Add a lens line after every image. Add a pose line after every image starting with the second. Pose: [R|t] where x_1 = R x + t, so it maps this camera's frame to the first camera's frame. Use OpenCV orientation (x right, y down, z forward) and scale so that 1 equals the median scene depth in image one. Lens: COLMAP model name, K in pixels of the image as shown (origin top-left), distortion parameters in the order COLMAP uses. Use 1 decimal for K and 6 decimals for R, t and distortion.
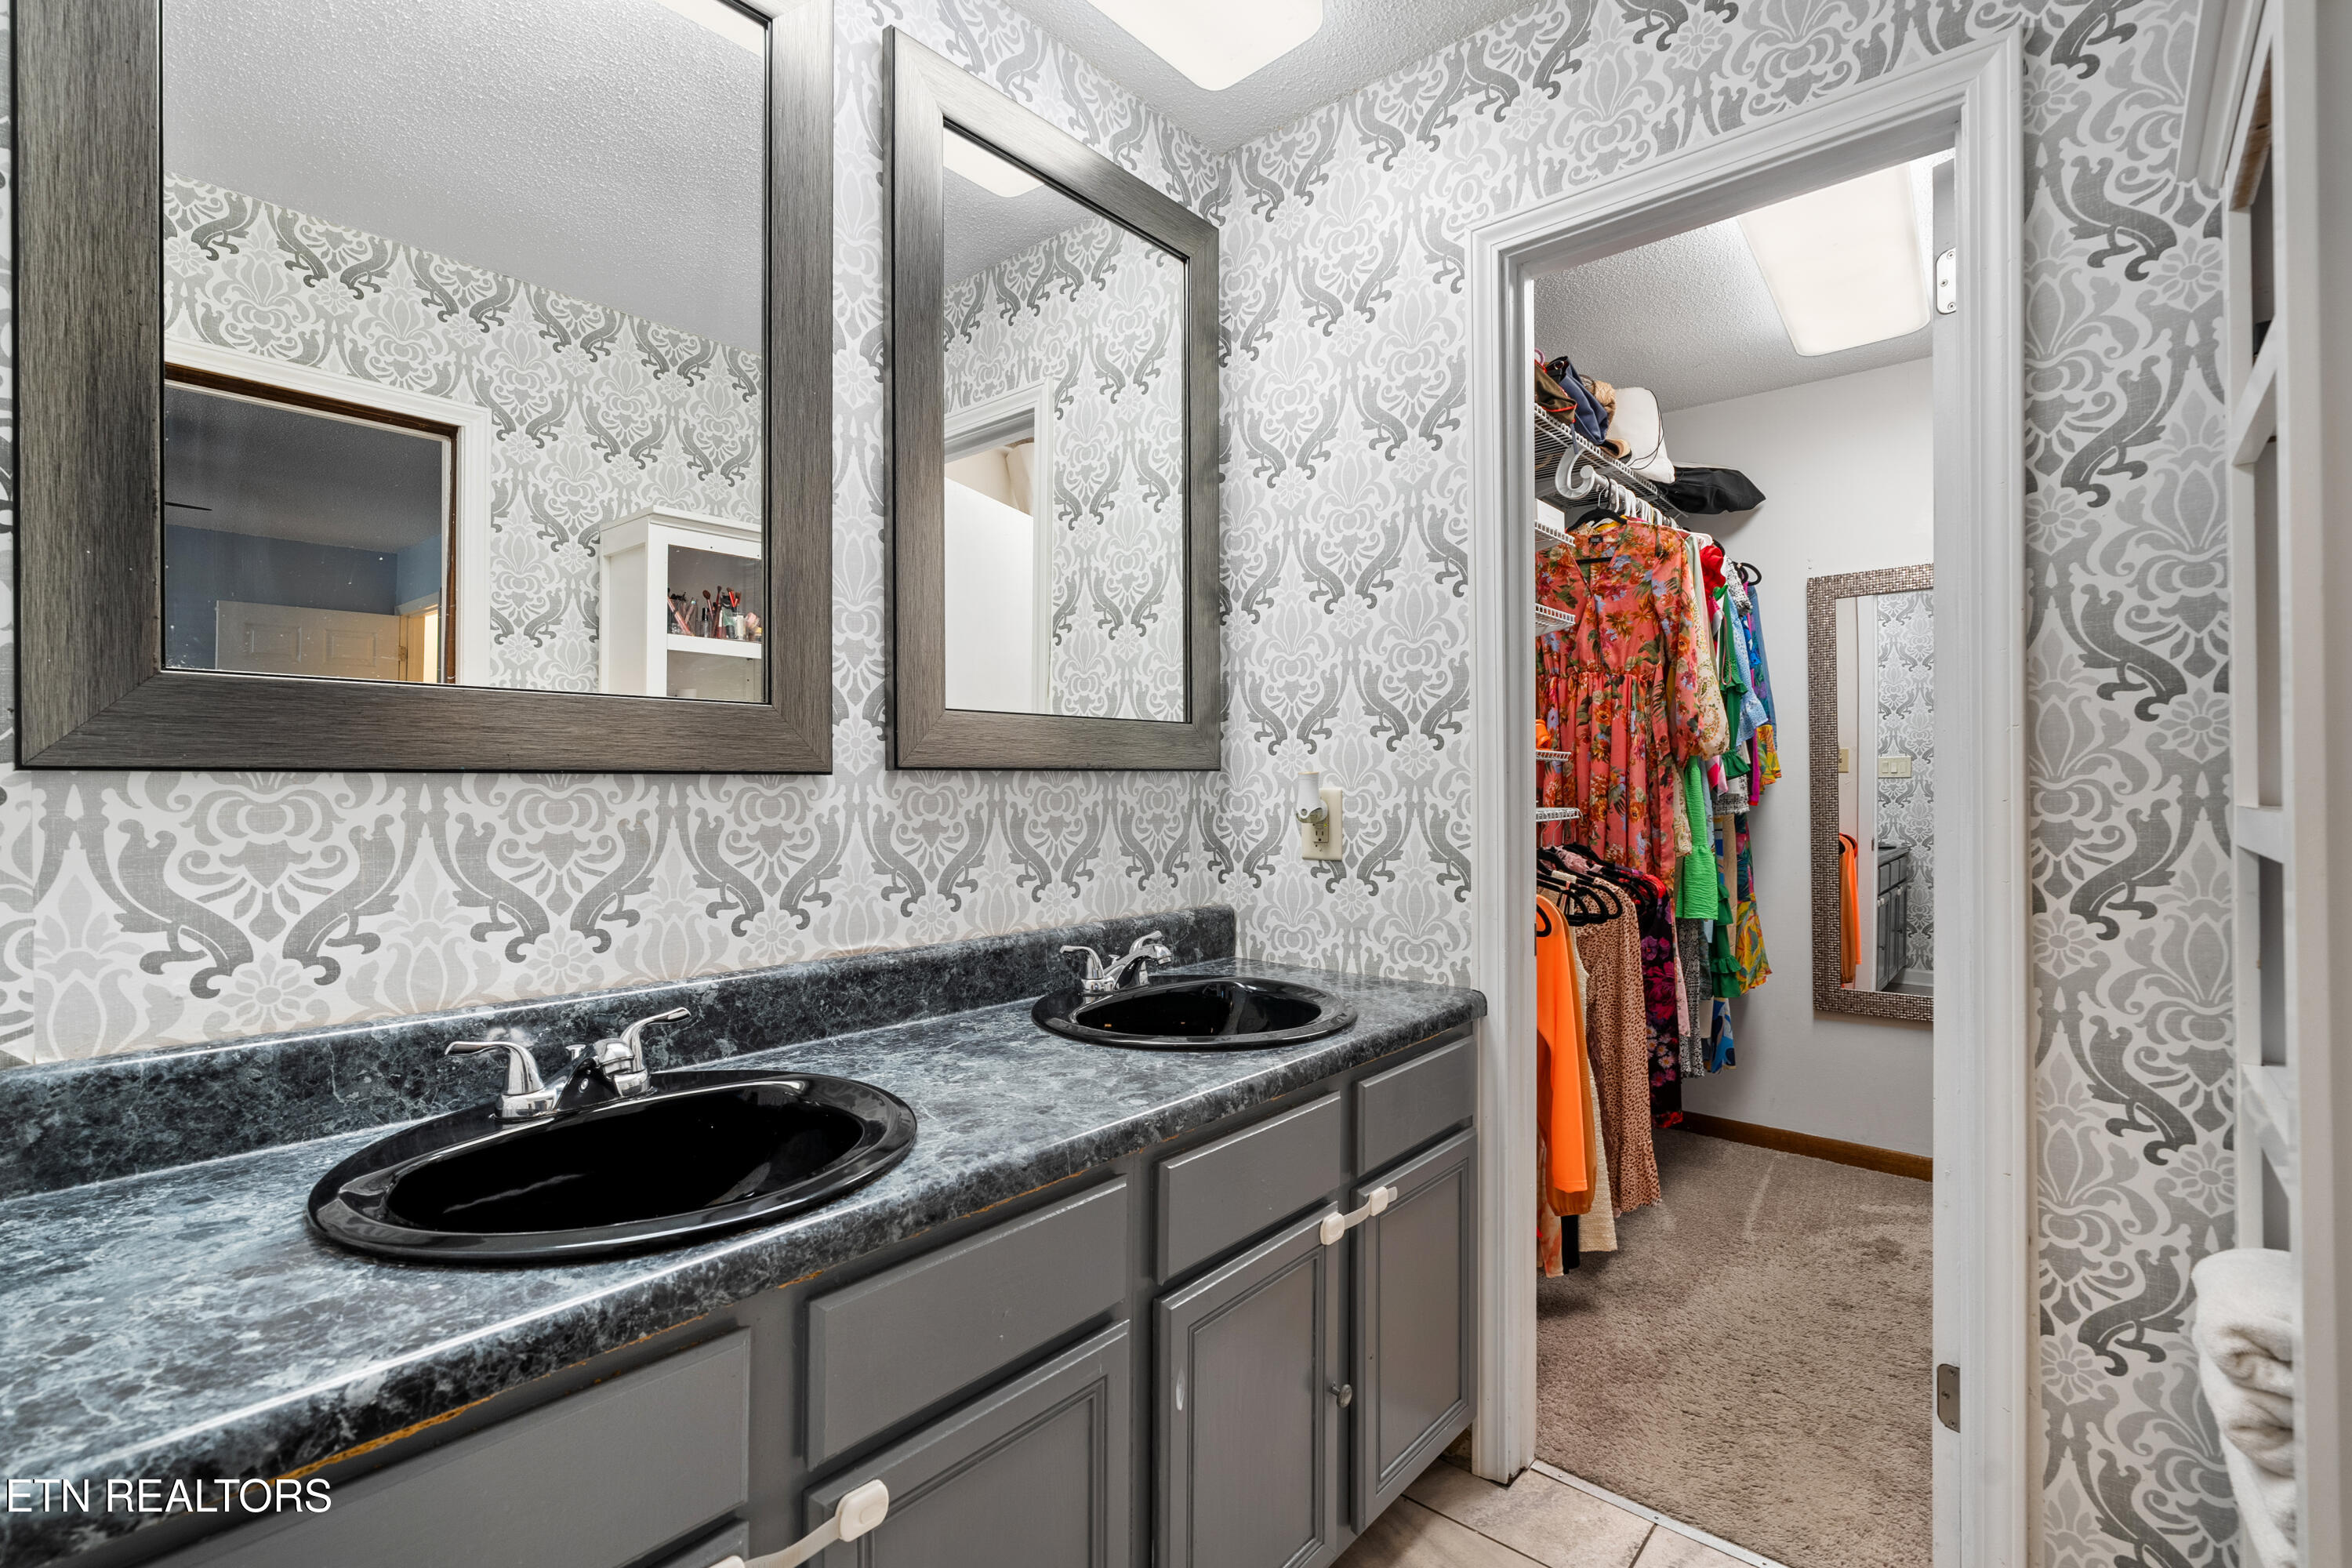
lens RADIAL K [[1072.8, 0, 1176.0], [0, 1072.8, 784.0], [0, 0, 1]] dist [-0.007385, 0.001325]
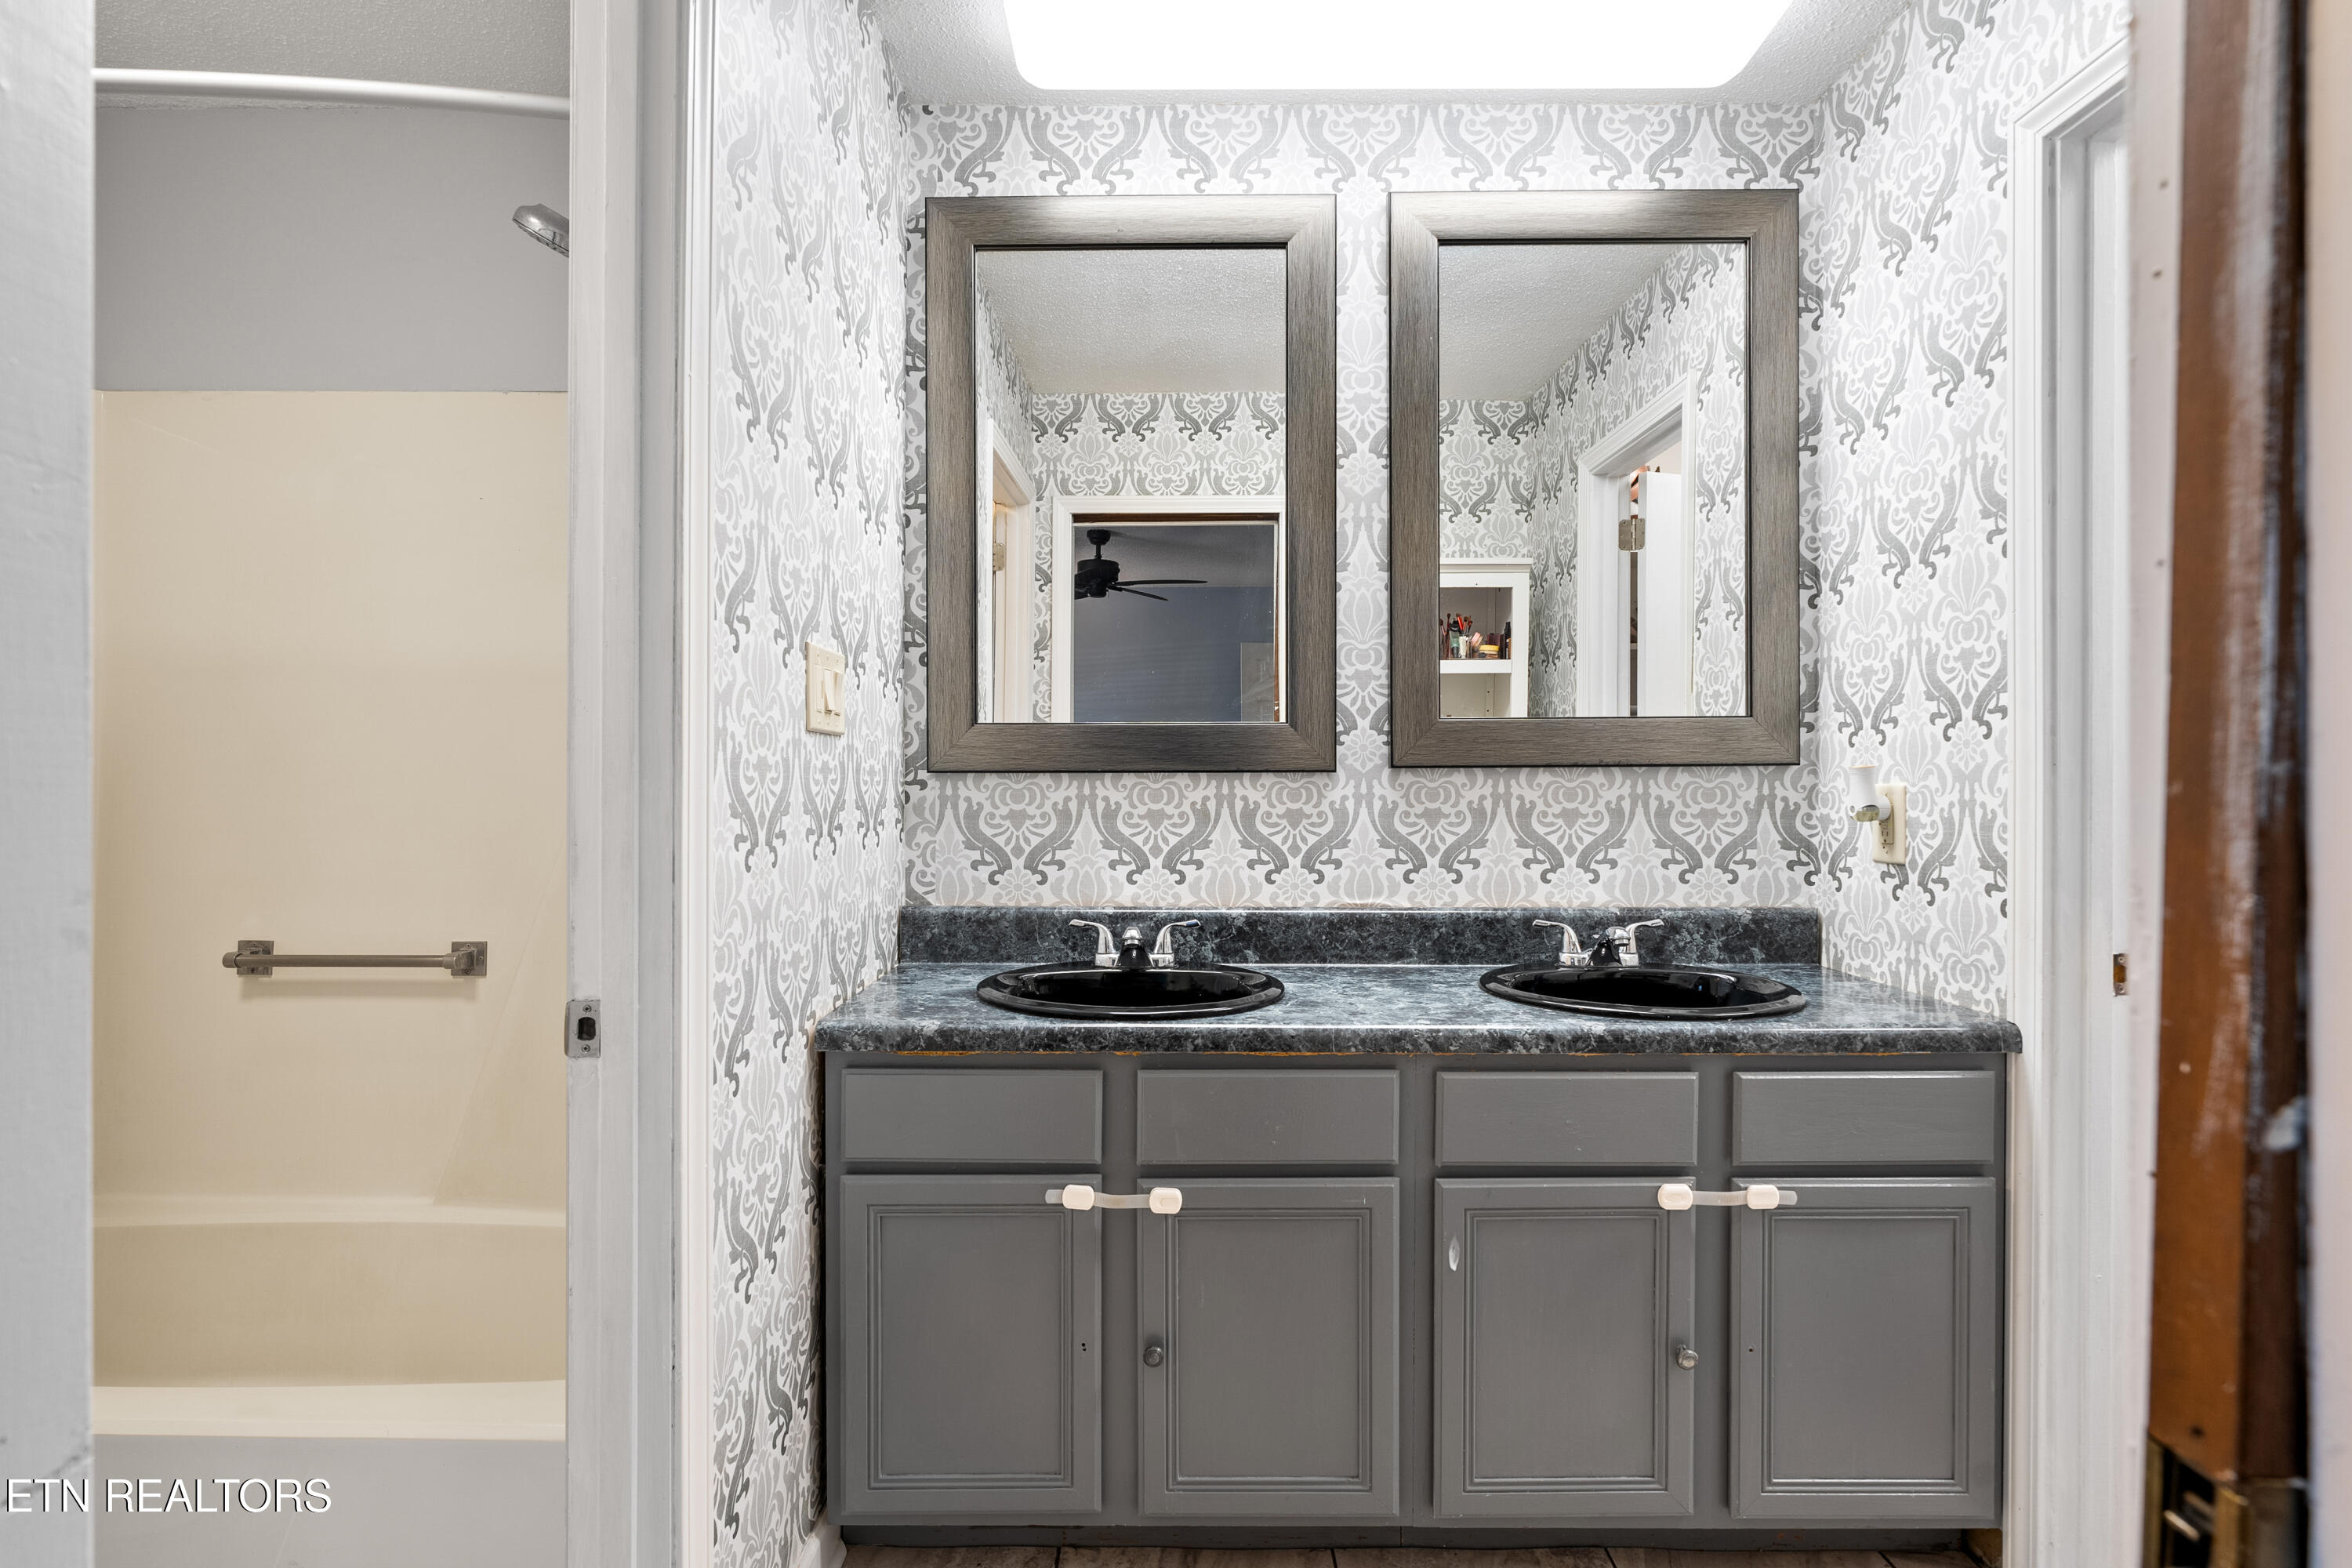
lens RADIAL K [[1183.2, 0, 1176.0], [0, 1183.2, 784.0], [0, 0, 1]] dist [-0.004002, -0.000493]
pose [[0.652525, 0.002843, -0.757761, 0.643808], [0.000005, 0.999993, 0.003756, 0.000684], [0.757767, -0.002455, 0.652521, -0.126481]]
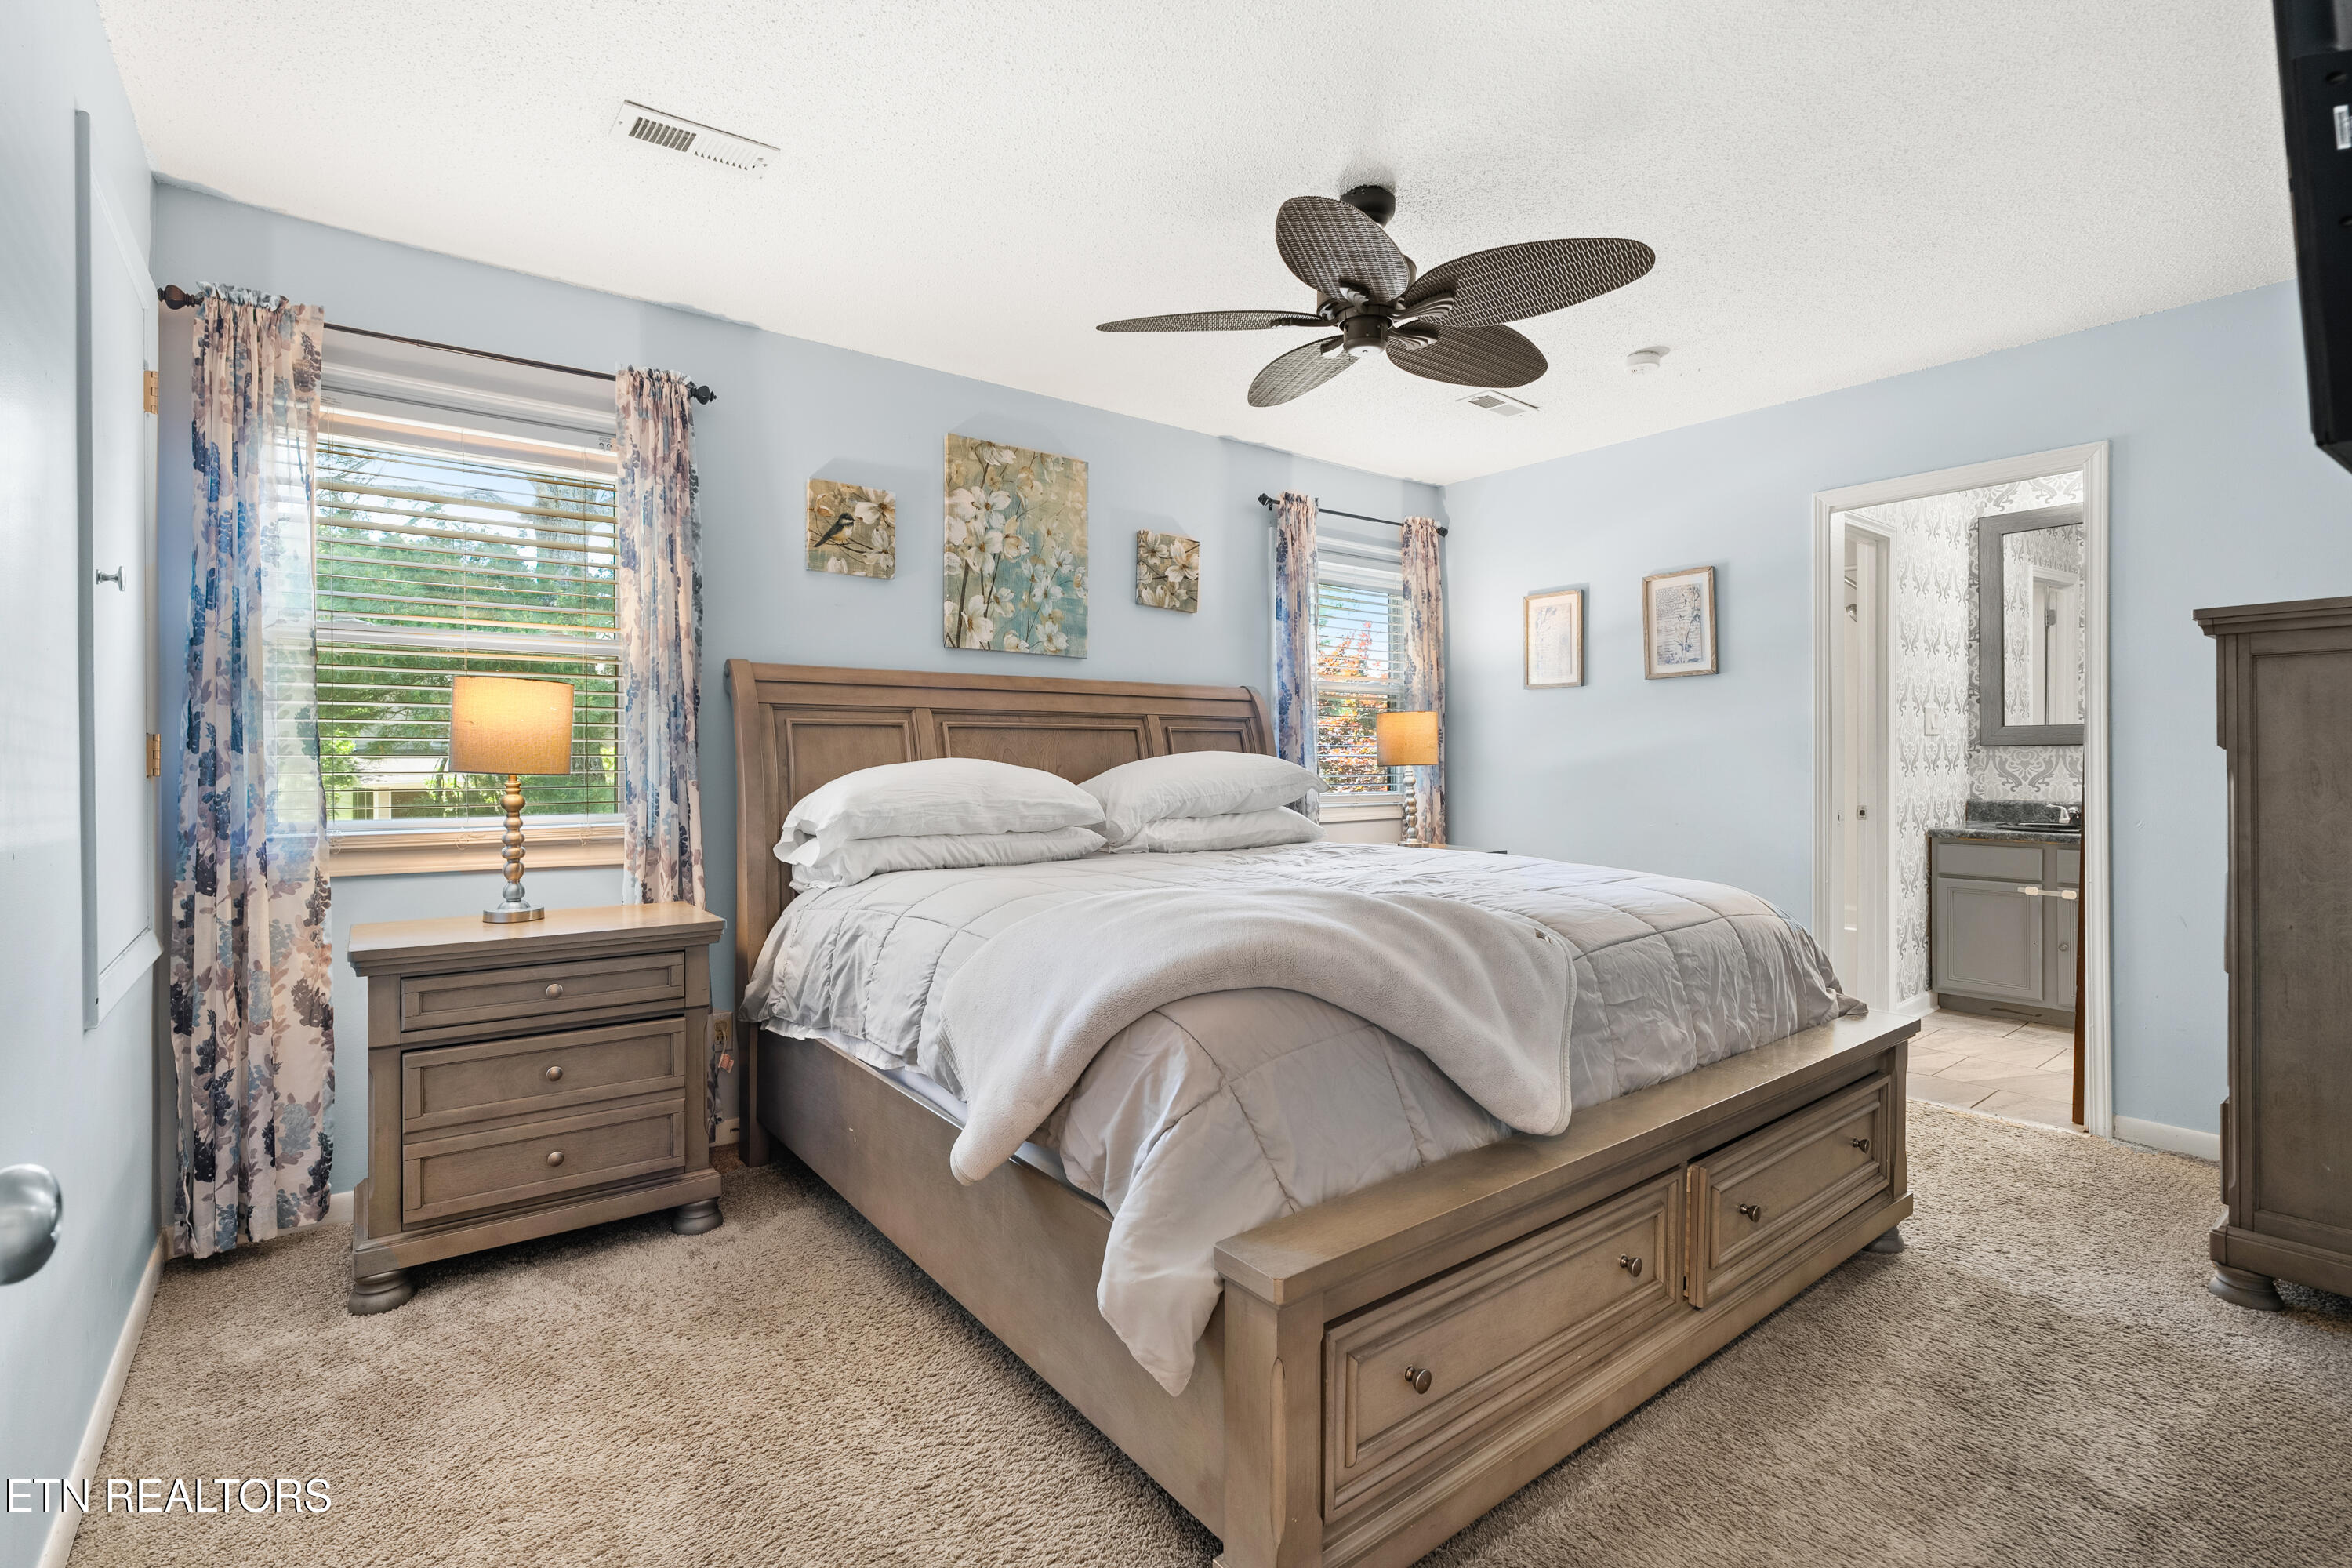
lens RADIAL K [[1093.0, 0, 1176.0], [0, 1093.0, 784.0], [0, 0, 1]] dist [-0.004456, -0.000101]
pose [[-0.189219, 0.026345, -0.981581, 3.021548], [0.018317, 0.999561, 0.023296, -0.014470], [0.981764, -0.013572, -0.189618, -1.166046]]
